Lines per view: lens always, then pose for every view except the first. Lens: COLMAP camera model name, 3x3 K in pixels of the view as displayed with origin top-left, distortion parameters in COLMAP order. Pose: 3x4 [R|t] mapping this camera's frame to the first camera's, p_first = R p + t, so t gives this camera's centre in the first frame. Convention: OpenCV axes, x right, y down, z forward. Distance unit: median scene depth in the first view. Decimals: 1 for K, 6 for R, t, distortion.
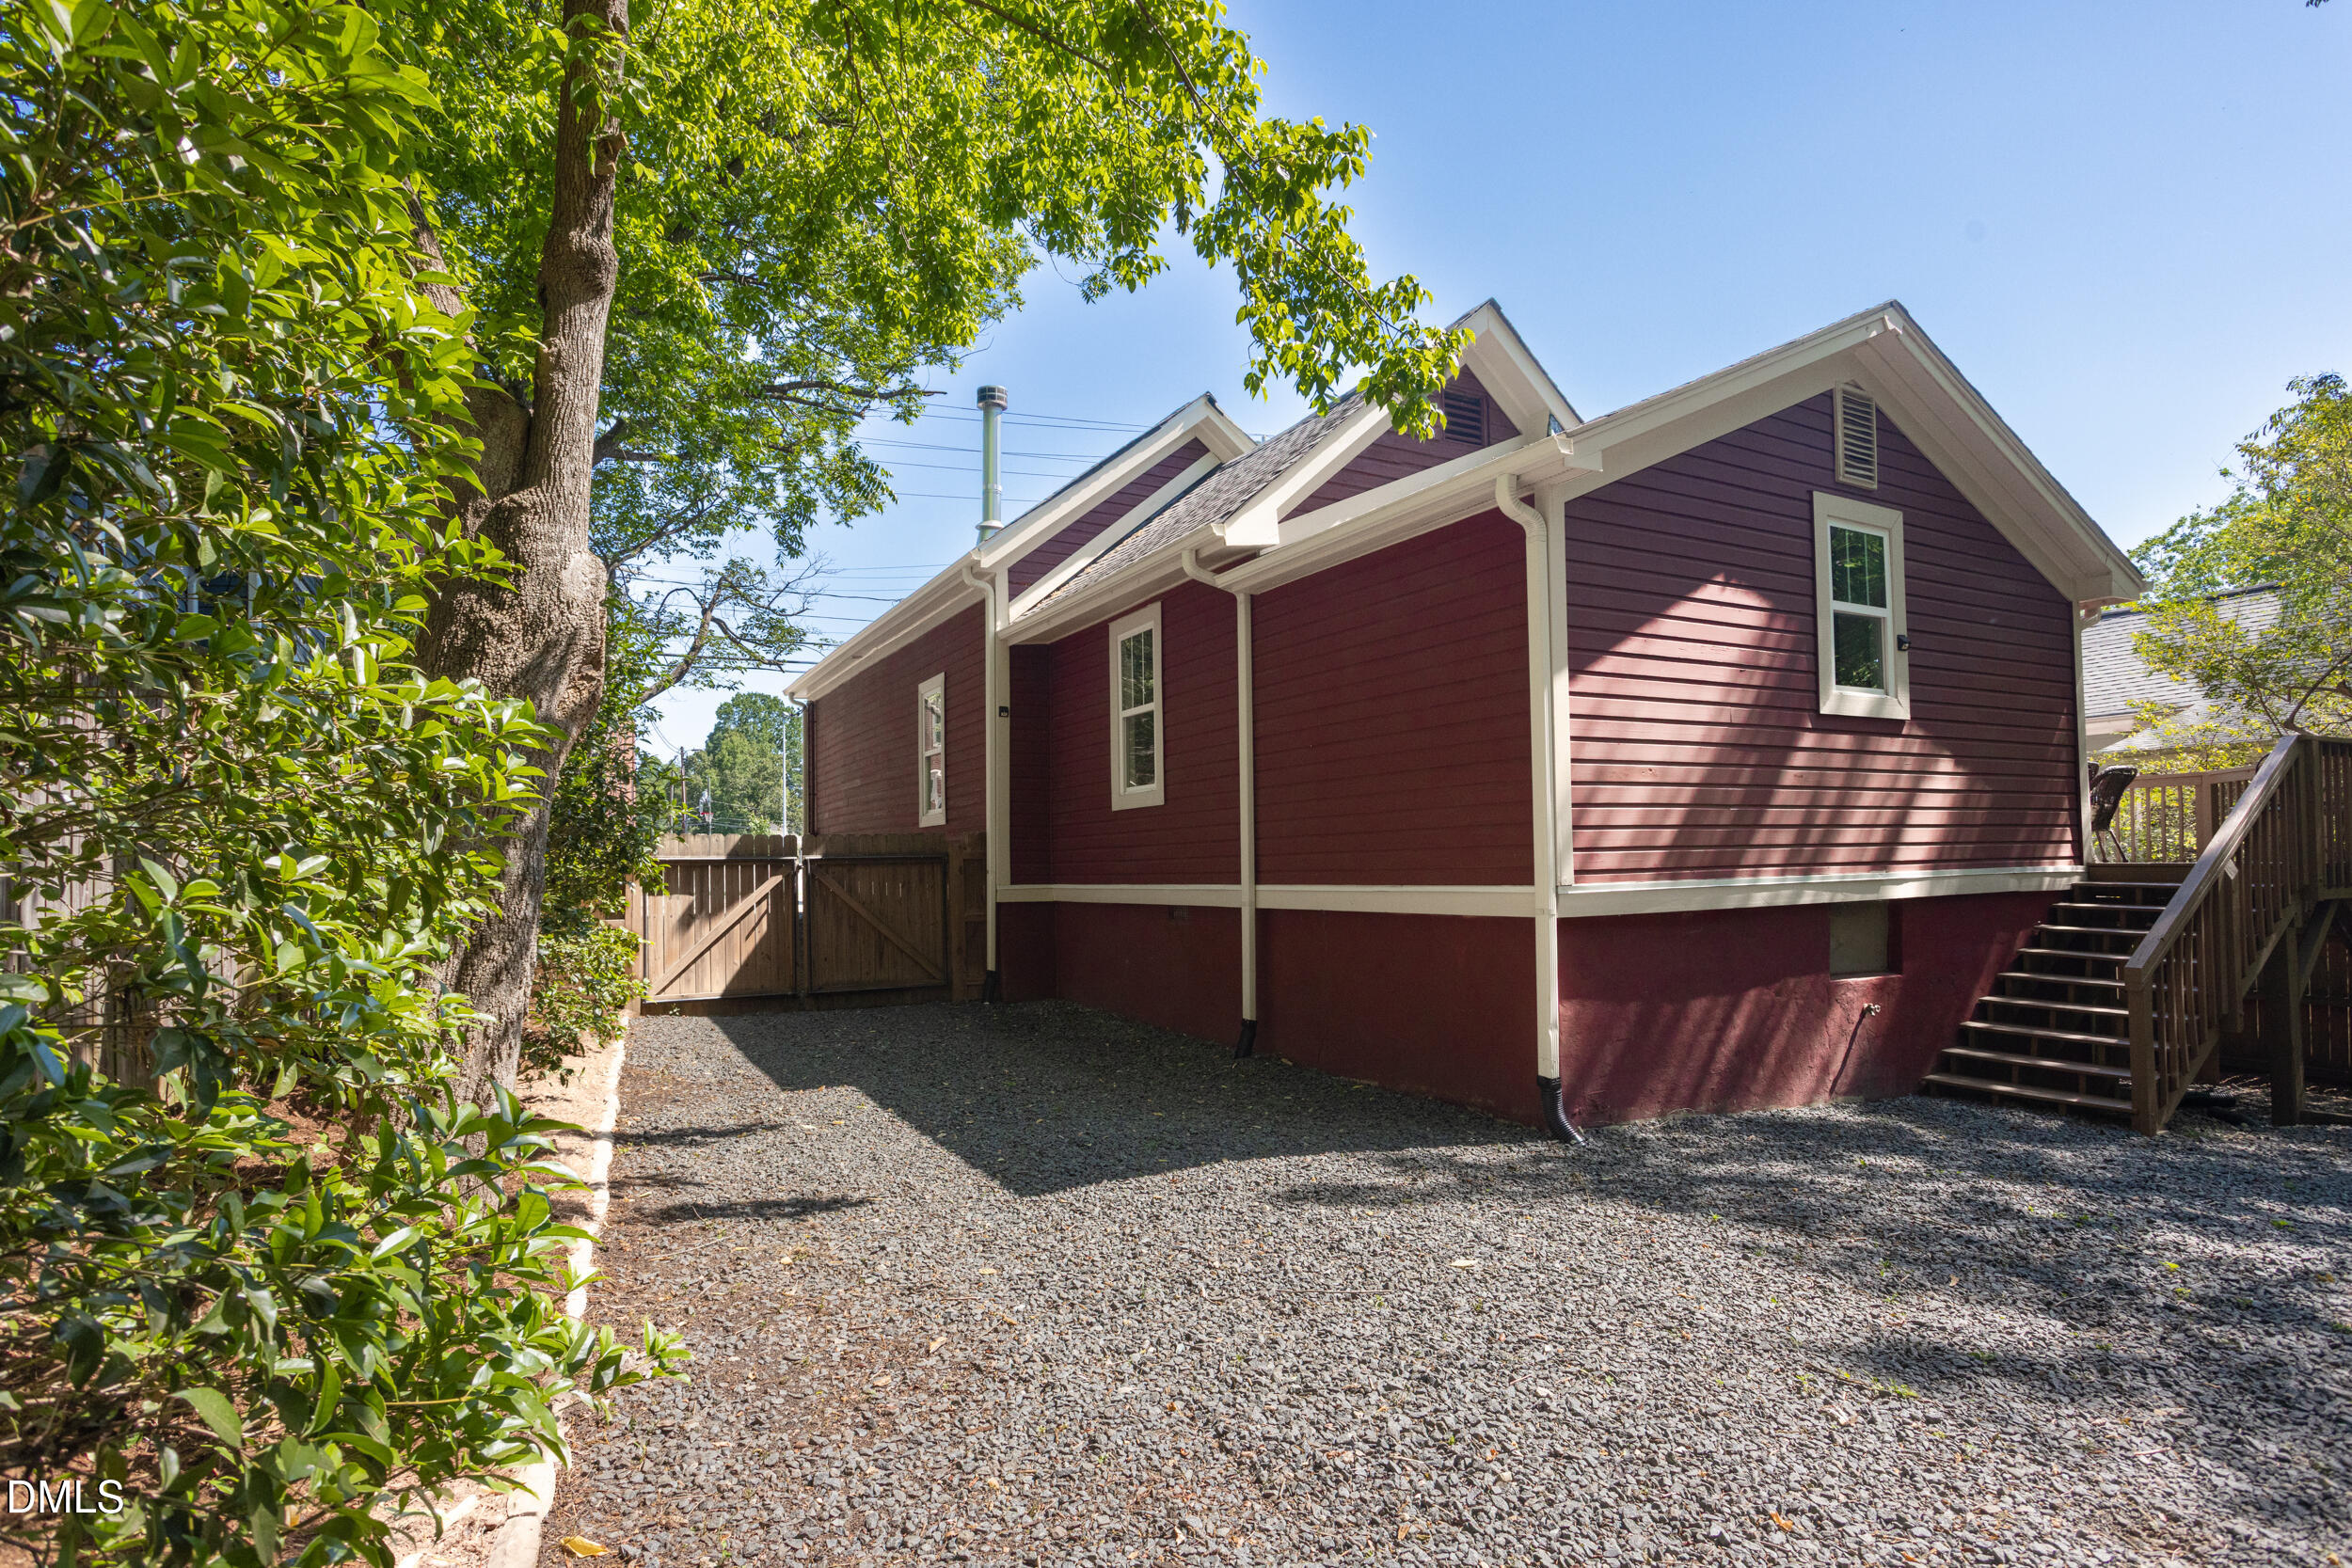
lens RADIAL K [[1144.9, 0, 1176.0], [0, 1144.9, 784.0], [0, 0, 1]] dist [0.001841, 0.000224]
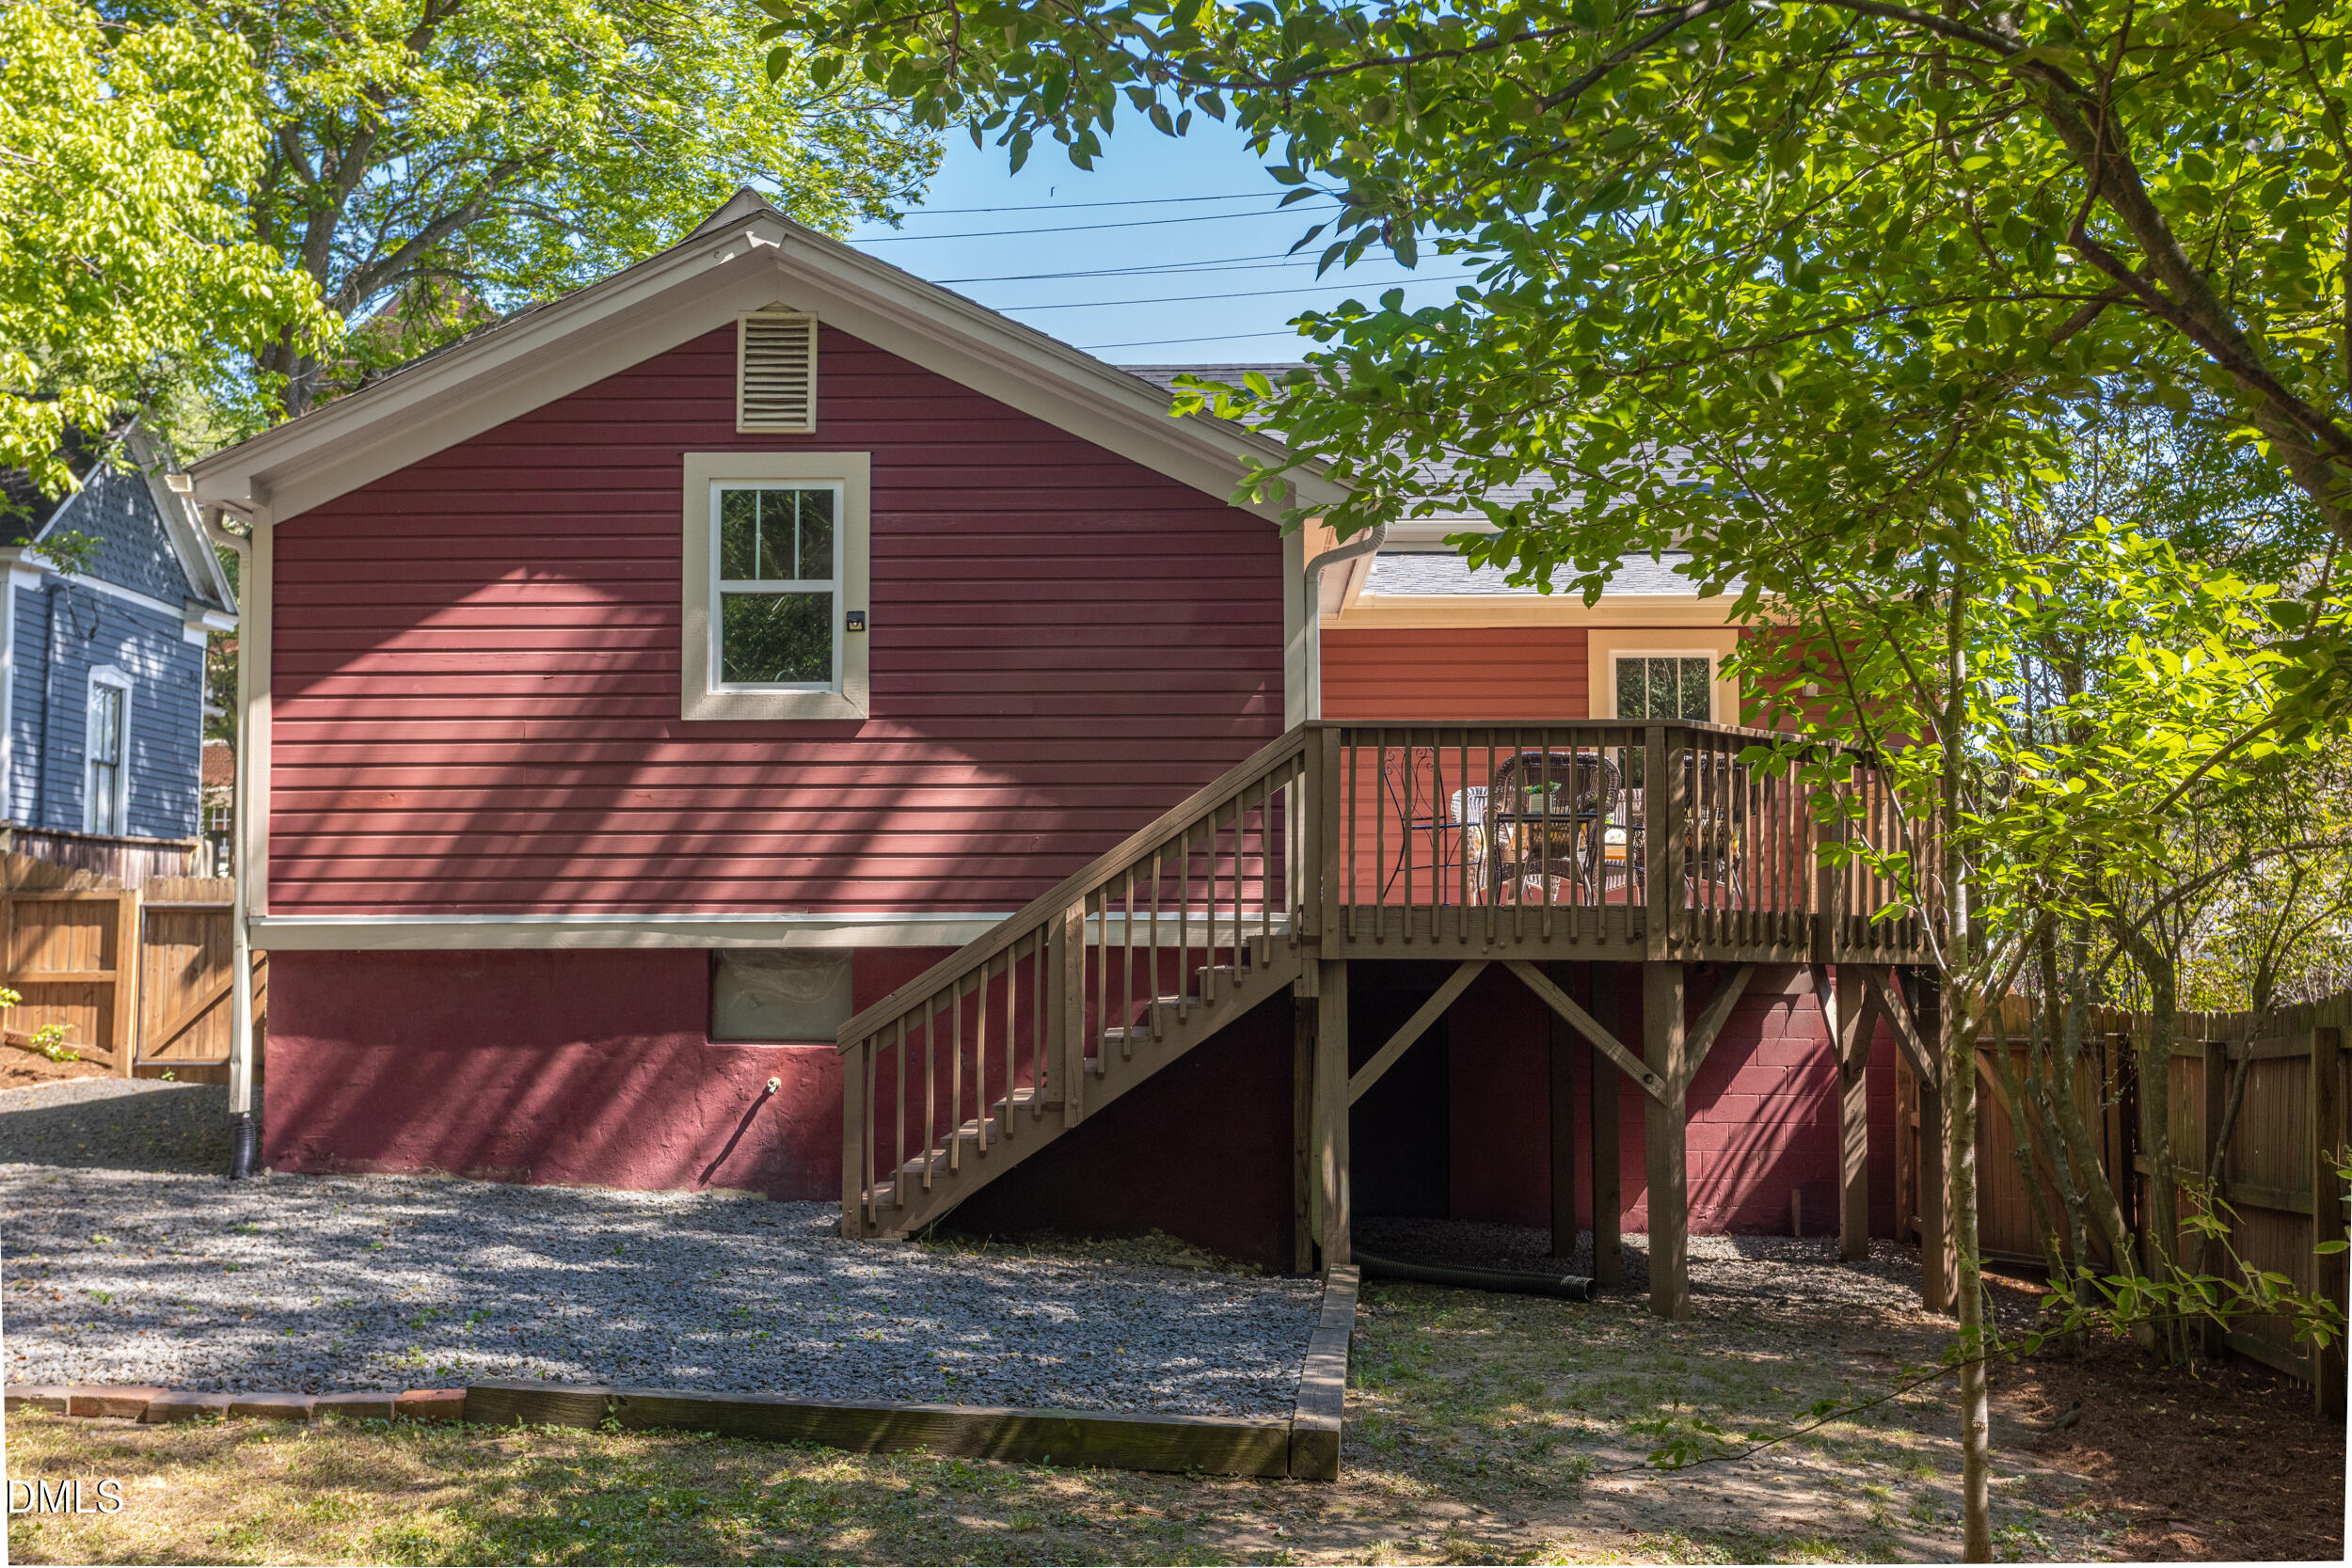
lens RADIAL K [[2424.8, 0, 1176.0], [0, 2424.8, 784.0], [0, 0, 1]] dist [-0.016482, 0.001430]
pose [[0.868298, -0.021352, -0.495582, 1.737006], [0.018651, 0.999772, -0.010397, 0.009781], [0.495691, -0.000216, 0.868499, -0.350813]]
